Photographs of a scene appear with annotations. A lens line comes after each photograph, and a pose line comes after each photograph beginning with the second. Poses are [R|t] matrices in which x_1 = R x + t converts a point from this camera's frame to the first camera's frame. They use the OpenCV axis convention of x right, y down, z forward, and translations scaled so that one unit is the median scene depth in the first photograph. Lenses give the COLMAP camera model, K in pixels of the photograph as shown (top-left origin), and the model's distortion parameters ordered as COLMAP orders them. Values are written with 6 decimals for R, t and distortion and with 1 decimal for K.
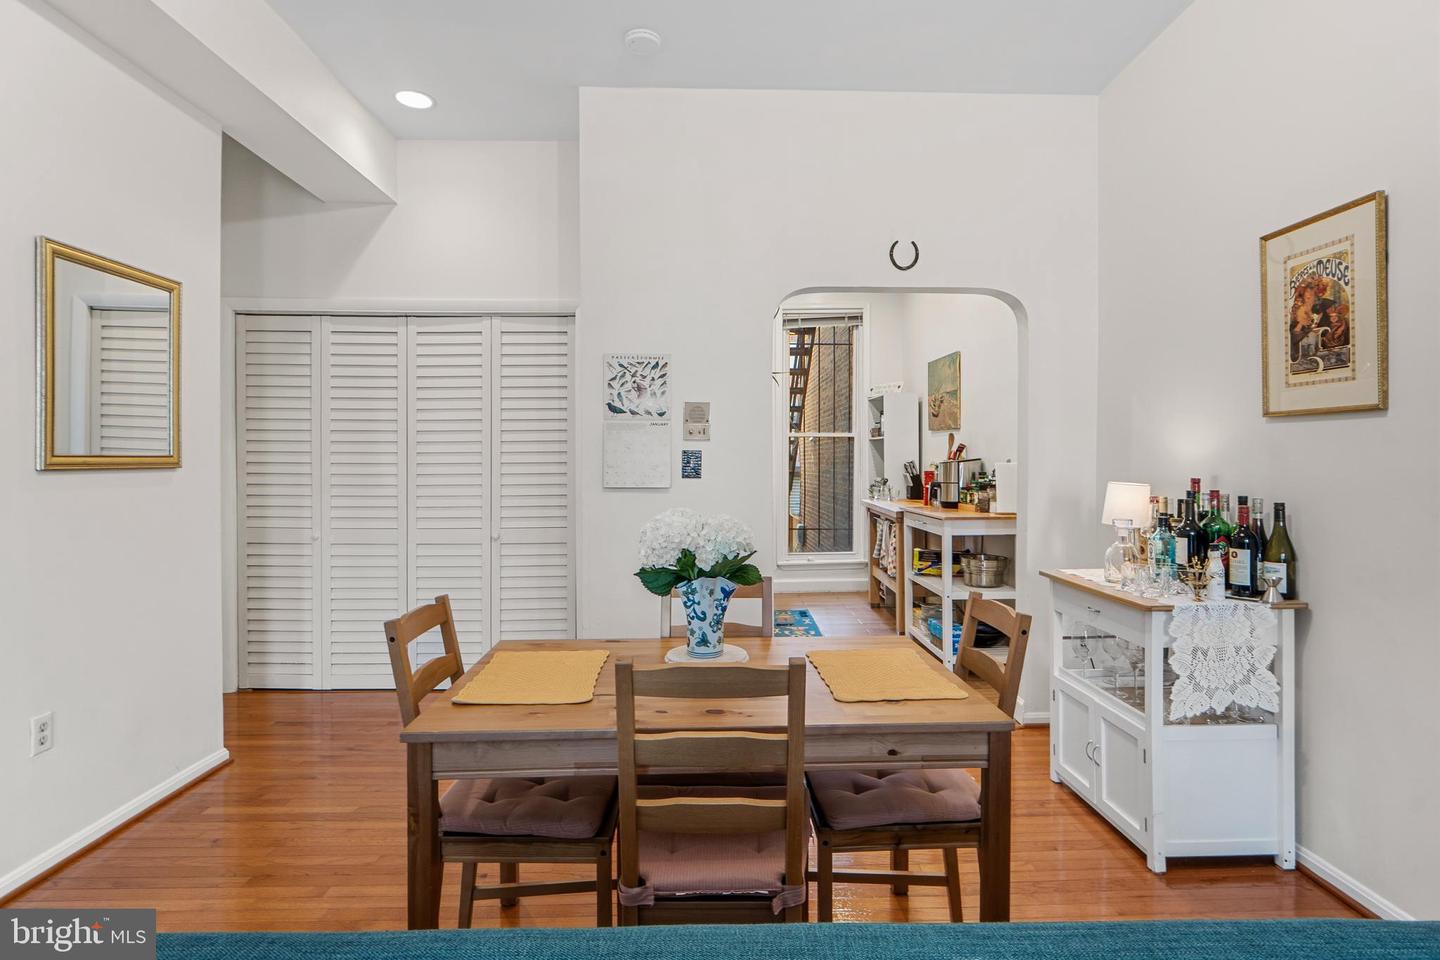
lens RADIAL K [[748.1, 0, 731.0], [0, 748.1, 469.0], [0, 0, 1]] dist [-0.007186, -0.000560]
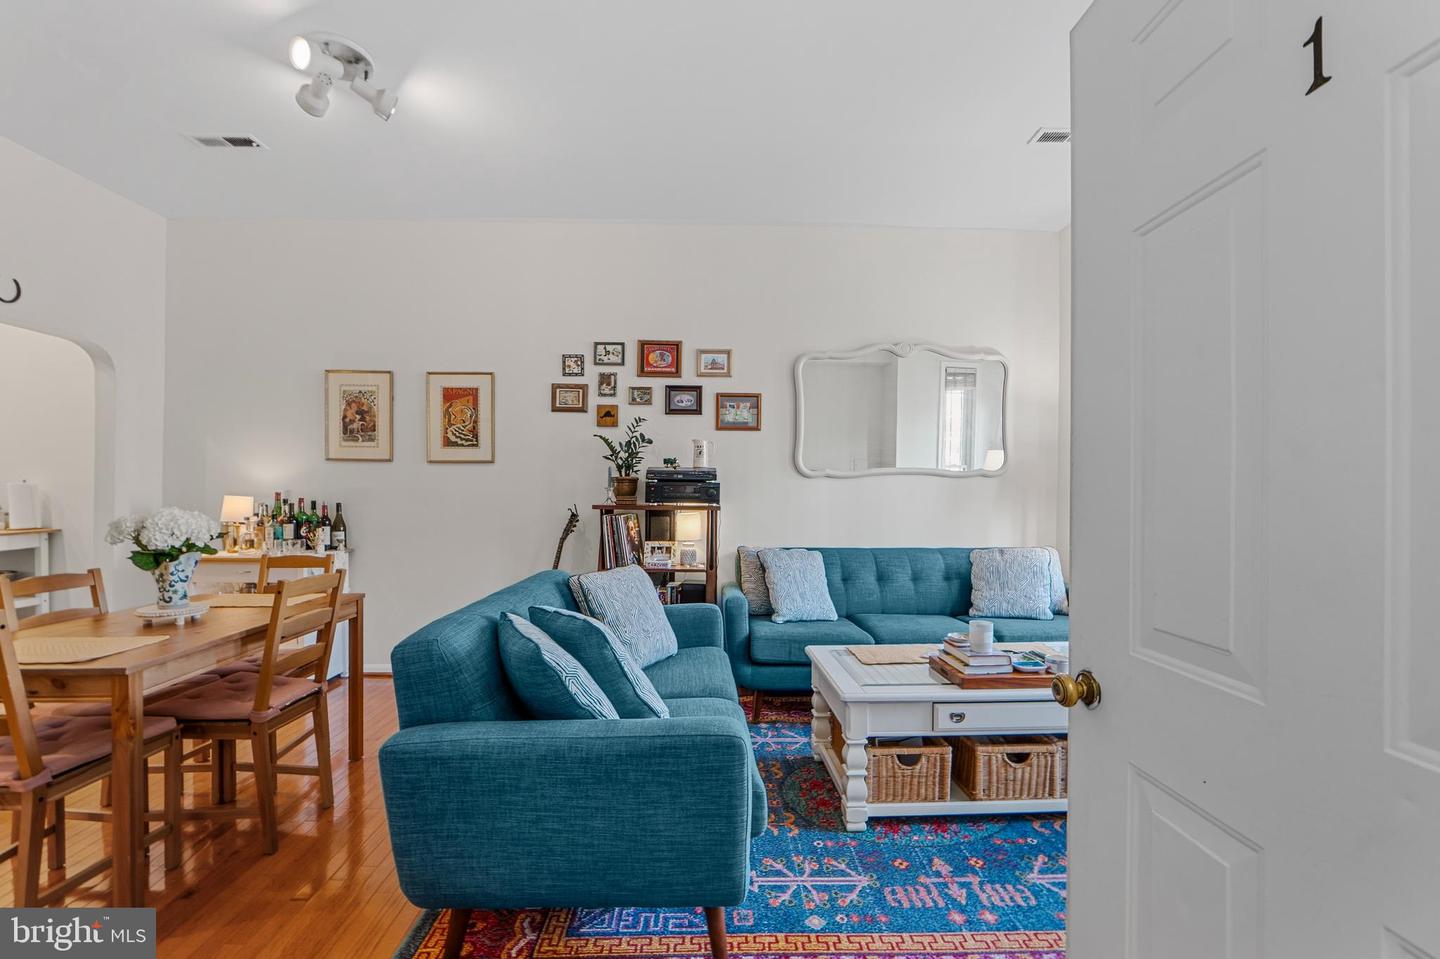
lens RADIAL K [[596.1, 0, 709.3], [0, 596.1, 505.9], [0, 0, 1]] dist [-0.014801, 0.000782]
pose [[0.011900, -0.023237, 0.999659, -0.893100], [0.000426, 0.999730, 0.023233, 0.016971], [-0.999929, 0.000149, 0.011906, -0.047155]]
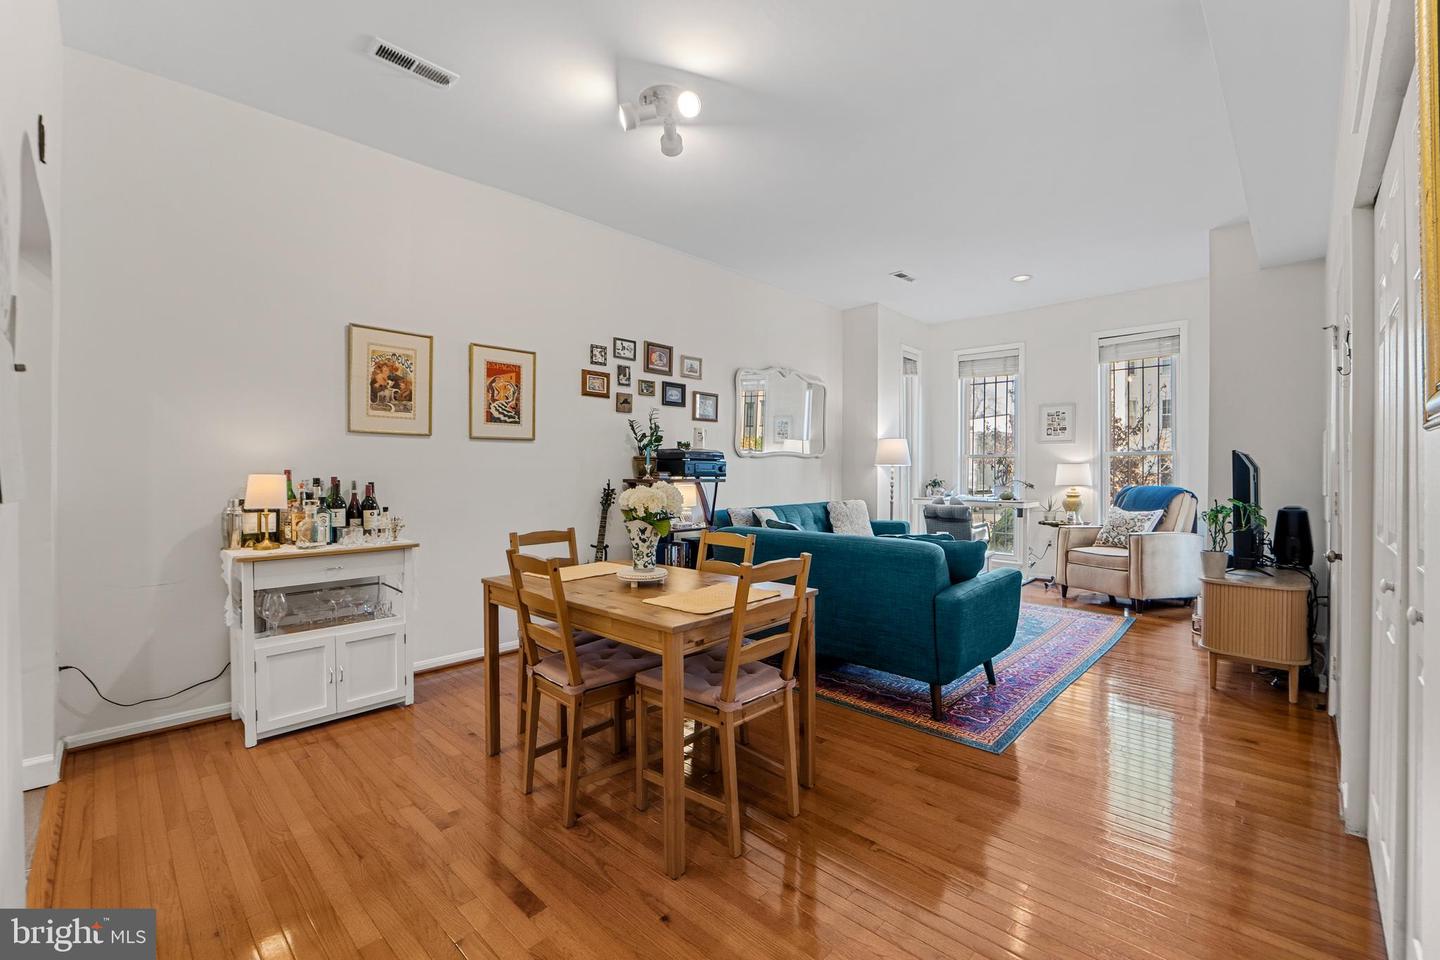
lens RADIAL K [[596.1, 0, 718.0], [0, 596.1, 475.7], [0, 0, 1]] dist [-0.014801, 0.000782]
pose [[-0.690095, -0.007873, 0.723676, -0.832445], [0.004540, 0.999874, 0.015207, 0.012799], [-0.723704, 0.013779, -0.689972, 1.363656]]
